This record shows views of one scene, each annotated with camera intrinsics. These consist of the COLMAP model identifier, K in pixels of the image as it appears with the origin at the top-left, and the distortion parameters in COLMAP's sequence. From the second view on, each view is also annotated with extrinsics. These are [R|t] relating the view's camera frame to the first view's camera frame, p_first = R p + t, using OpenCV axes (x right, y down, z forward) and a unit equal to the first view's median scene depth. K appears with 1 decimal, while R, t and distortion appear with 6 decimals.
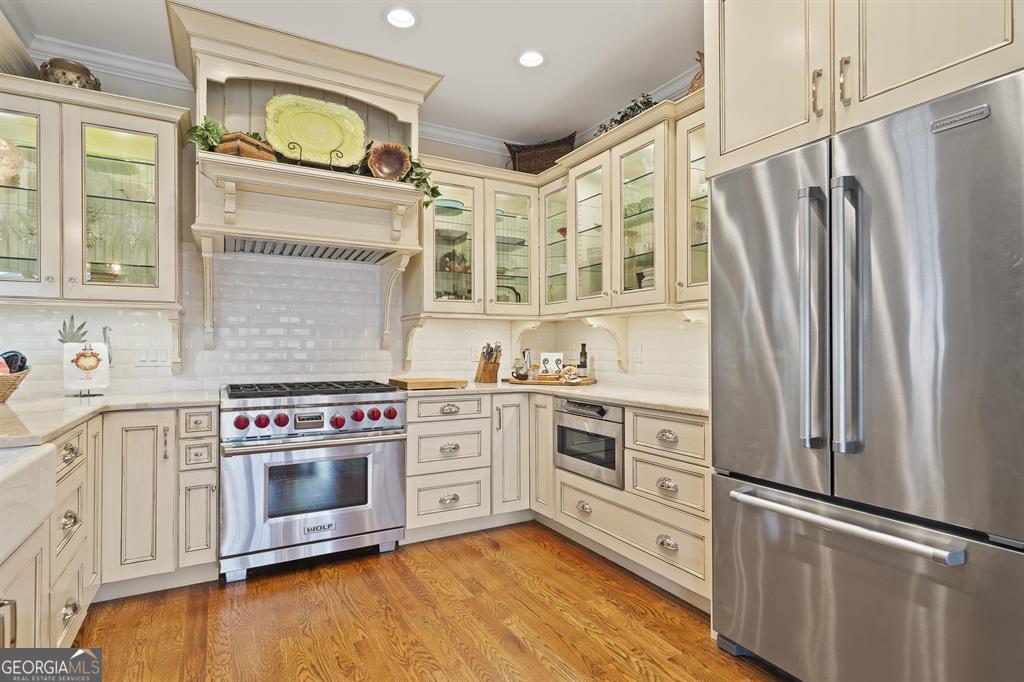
lens RADIAL K [[516.1, 0, 510.8], [0, 516.1, 343.7], [0, 0, 1]] dist [0.000532, 0.001705]
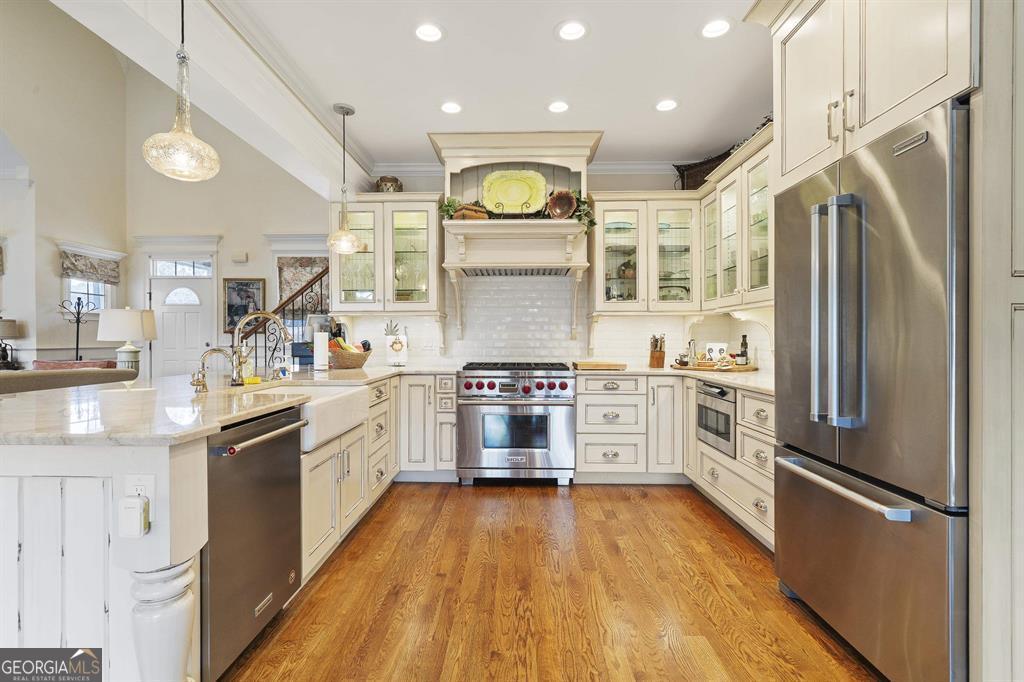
lens RADIAL K [[476.2, 0, 510.7], [0, 476.2, 340.4], [0, 0, 1]] dist [0.003843, -0.000472]
pose [[0.864367, 0.002696, -0.502854, 0.304519], [0.003325, 0.999933, 0.011077, -0.002115], [0.502851, -0.011247, 0.864300, -0.188854]]
